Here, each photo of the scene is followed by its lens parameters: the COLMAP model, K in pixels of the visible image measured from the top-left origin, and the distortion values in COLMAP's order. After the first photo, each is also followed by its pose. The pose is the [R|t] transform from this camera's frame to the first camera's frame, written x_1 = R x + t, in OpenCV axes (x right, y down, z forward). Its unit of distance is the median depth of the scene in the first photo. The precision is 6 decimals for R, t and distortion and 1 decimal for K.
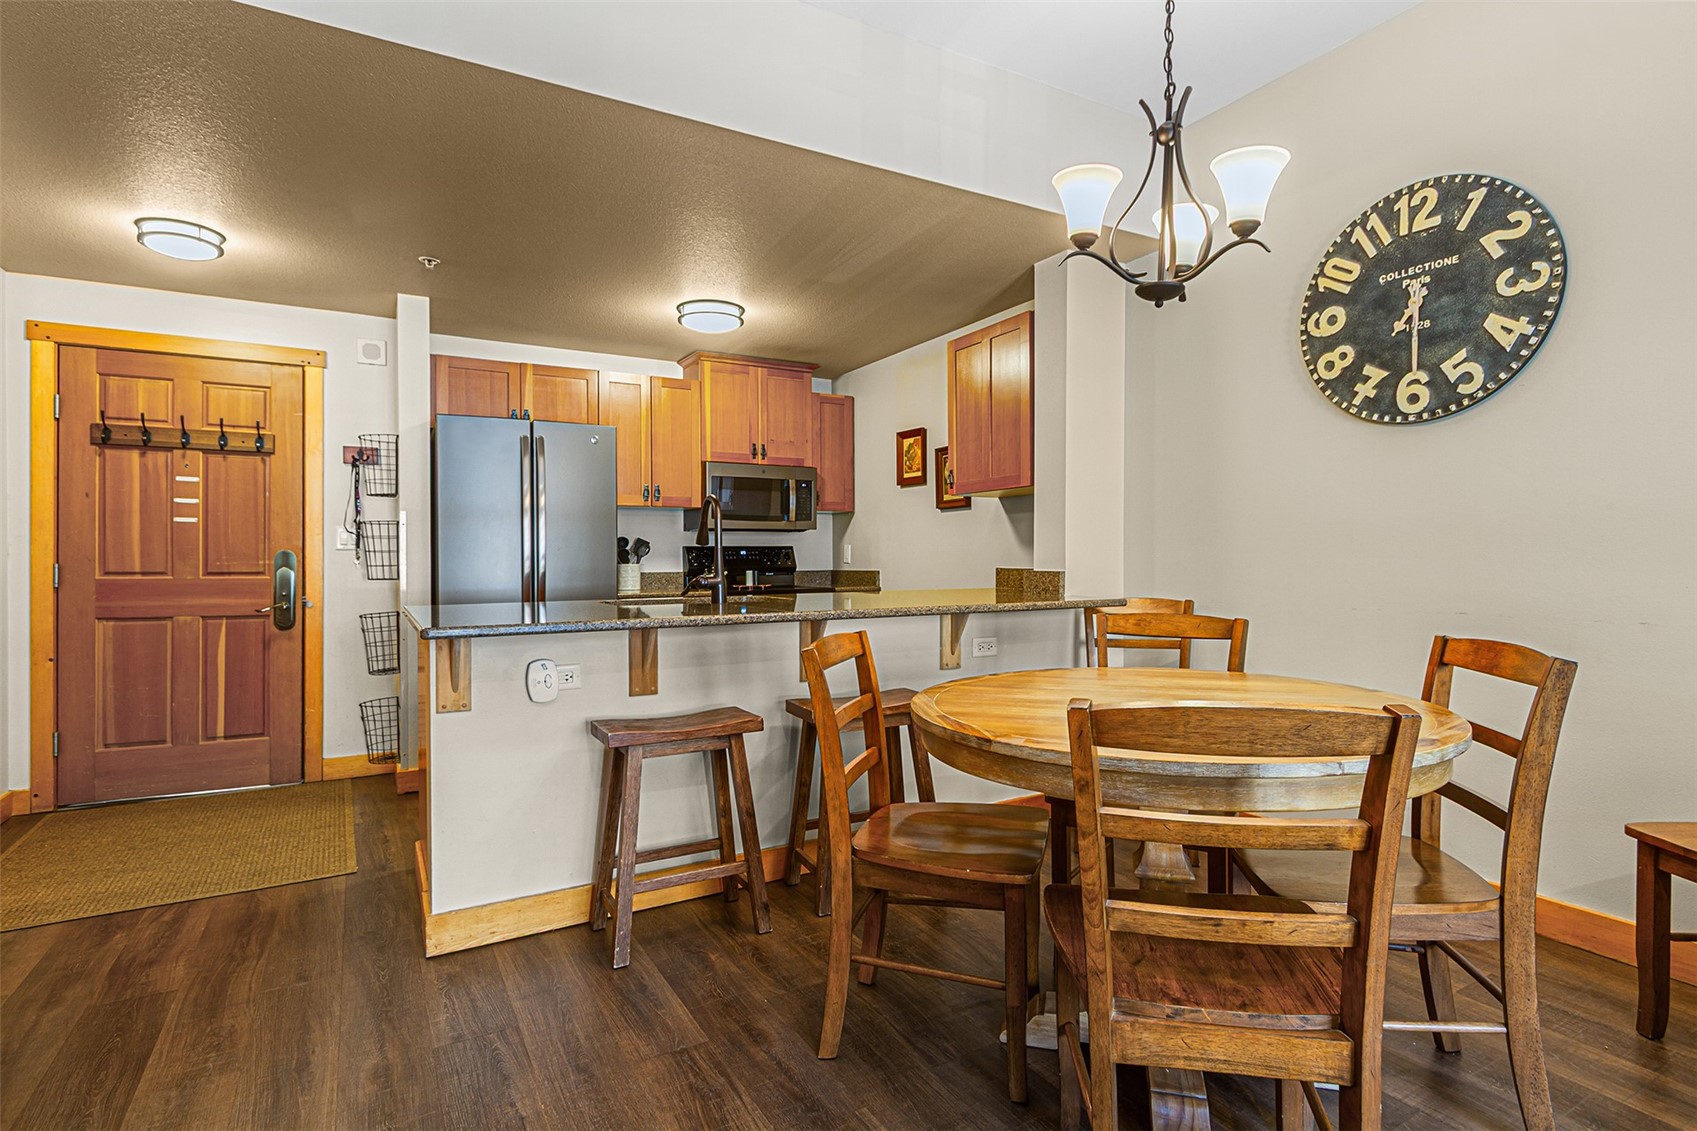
lens RADIAL K [[843.9, 0, 862.4], [0, 843.9, 559.2], [0, 0, 1]] dist [0.006859, -0.004594]
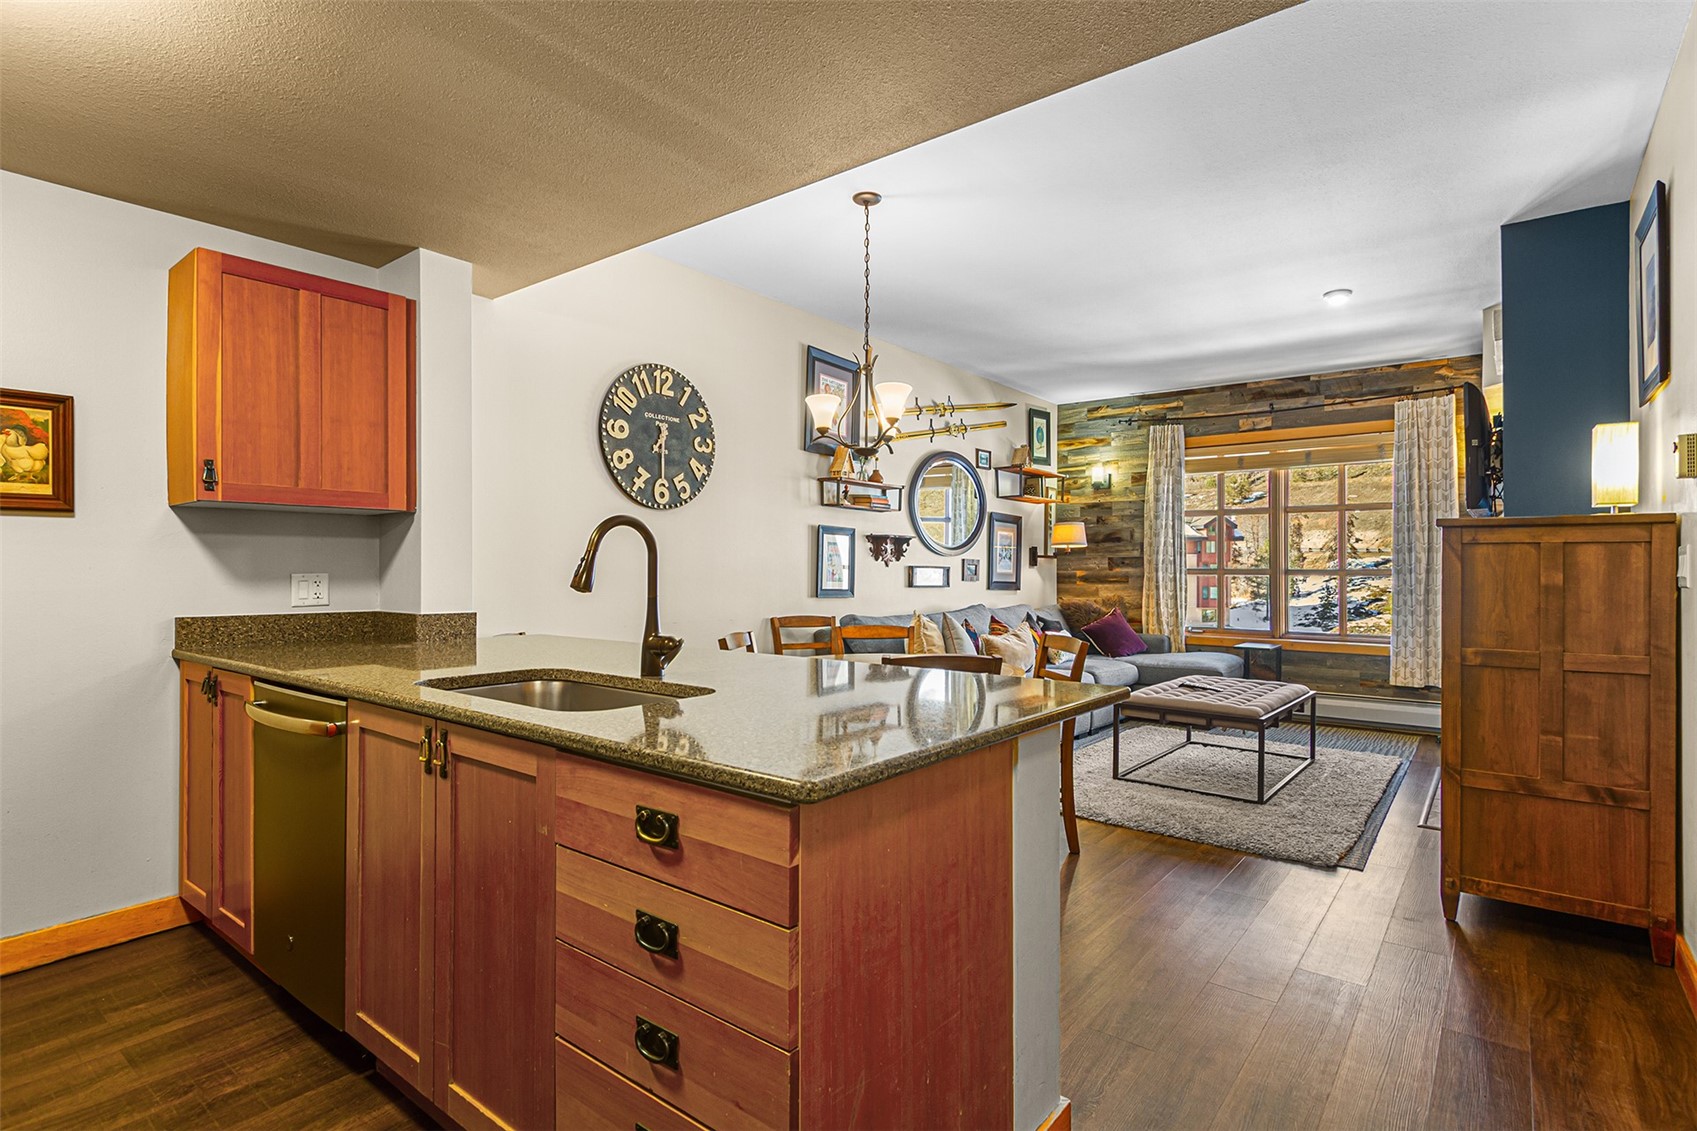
lens RADIAL K [[843.9, 0, 837.6], [0, 843.9, 569.1], [0, 0, 1]] dist [0.006859, -0.004594]
pose [[-0.362271, 0.003085, 0.932068, -0.625068], [0.000467, 0.999995, -0.003129, -0.024653], [-0.932073, -0.000698, -0.362271, 0.791627]]
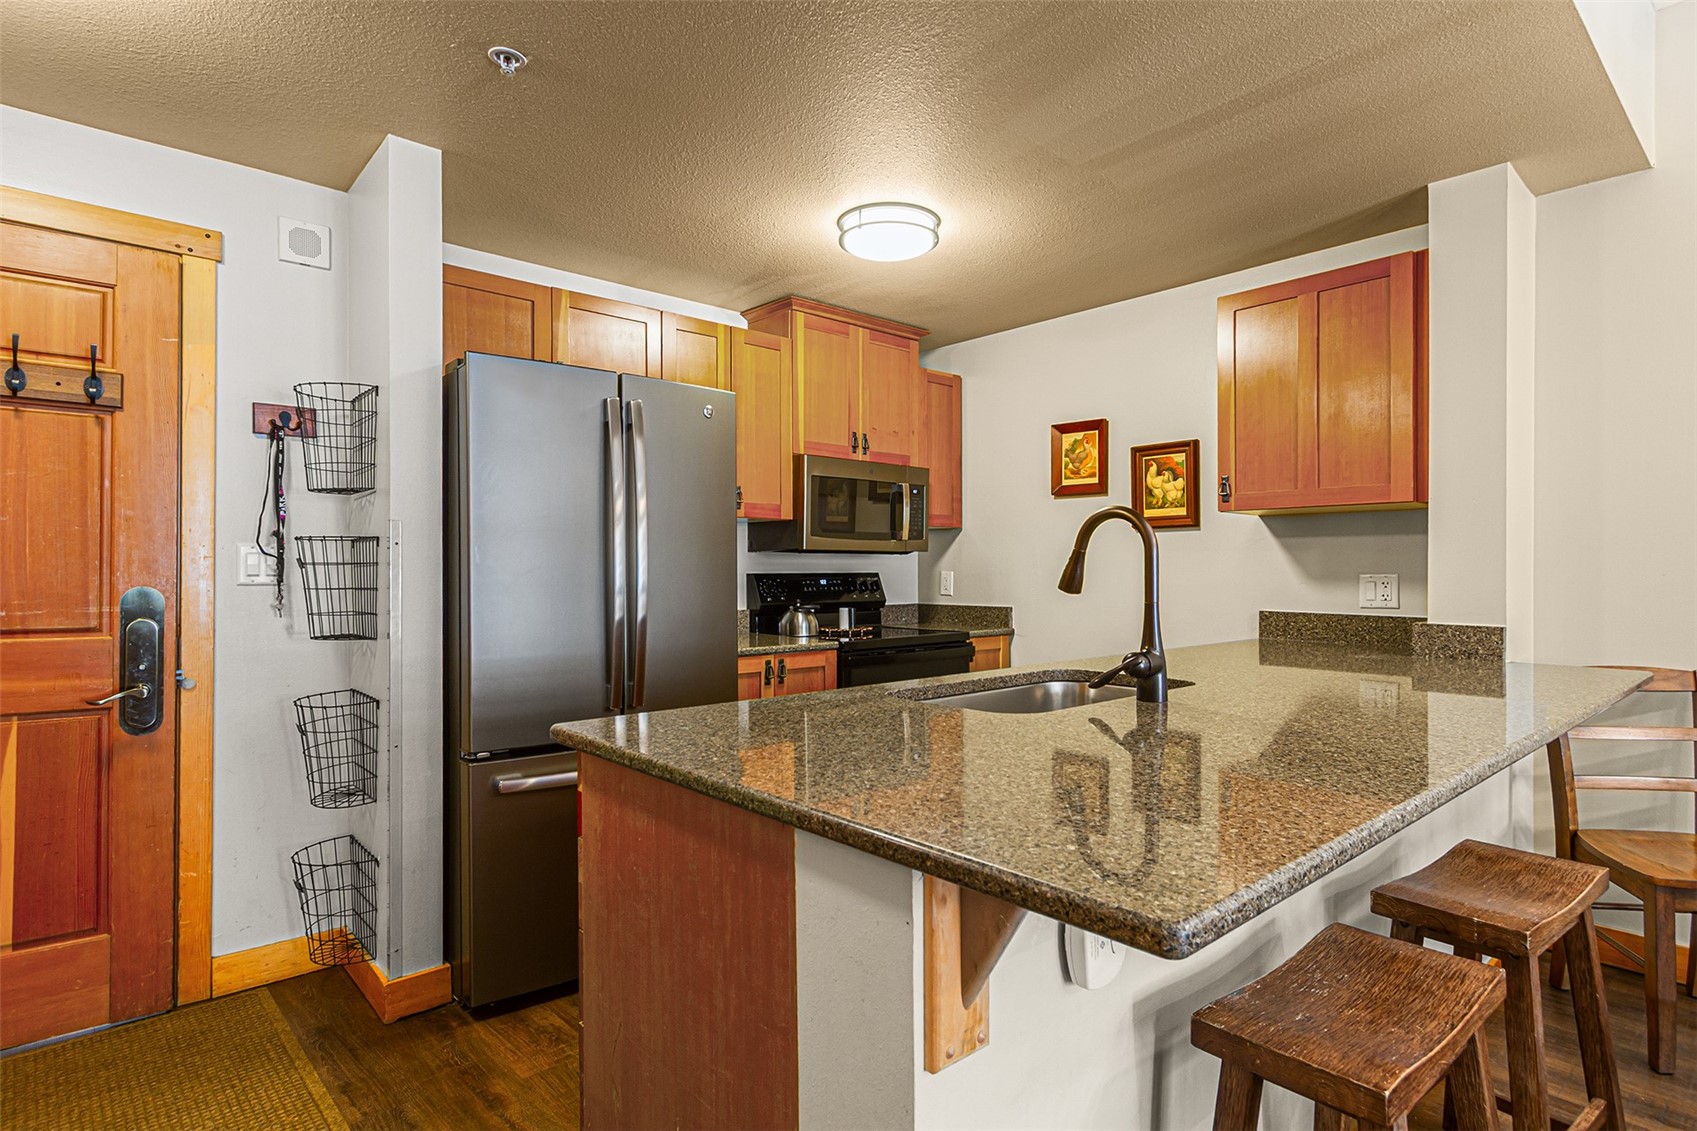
lens RADIAL K [[843.9, 0, 850.7], [0, 843.9, 567.7], [0, 0, 1]] dist [0.006859, -0.004594]
pose [[0.975564, 0.005878, 0.219636, -0.360490], [-0.005686, 0.999983, -0.001506, -0.025140], [-0.219642, 0.000221, 0.975581, 0.370633]]
